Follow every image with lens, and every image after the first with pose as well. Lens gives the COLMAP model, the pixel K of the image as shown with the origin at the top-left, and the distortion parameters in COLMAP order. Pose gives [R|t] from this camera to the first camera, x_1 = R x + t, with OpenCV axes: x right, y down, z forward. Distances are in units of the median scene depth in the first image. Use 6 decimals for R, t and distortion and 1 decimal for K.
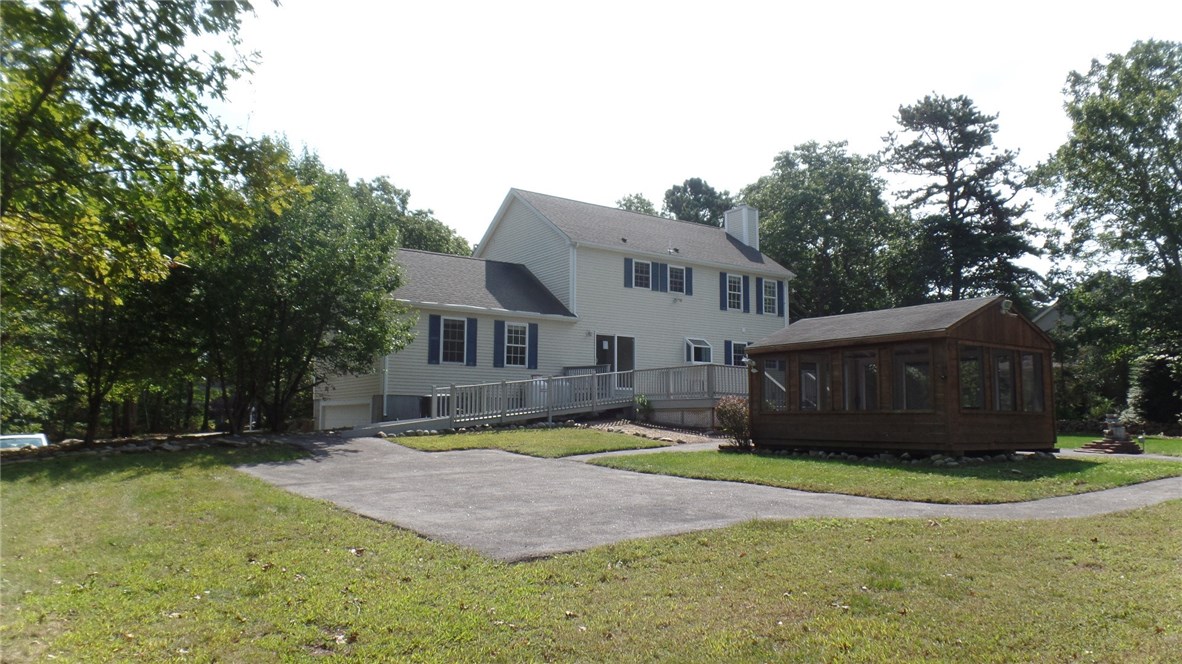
lens RADIAL K [[818.8, 0, 591.2], [0, 818.8, 332.2], [0, 0, 1]] dist [0.011769, -0.001840]
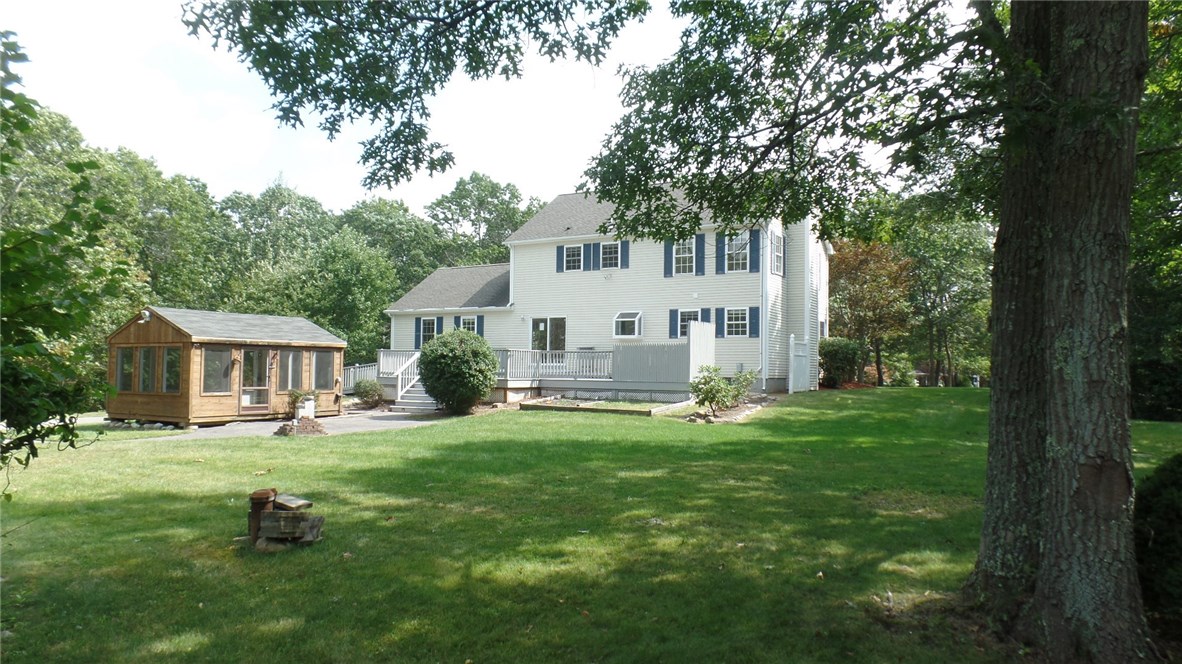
lens RADIAL K [[818.8, 0, 591.4], [0, 818.8, 333.0], [0, 0, 1]] dist [0.011769, -0.001840]
pose [[0.316620, -0.056707, -0.946856, 1.072819], [0.070290, 0.996870, -0.036197, 0.067548], [0.945944, -0.055094, 0.319615, 0.675811]]
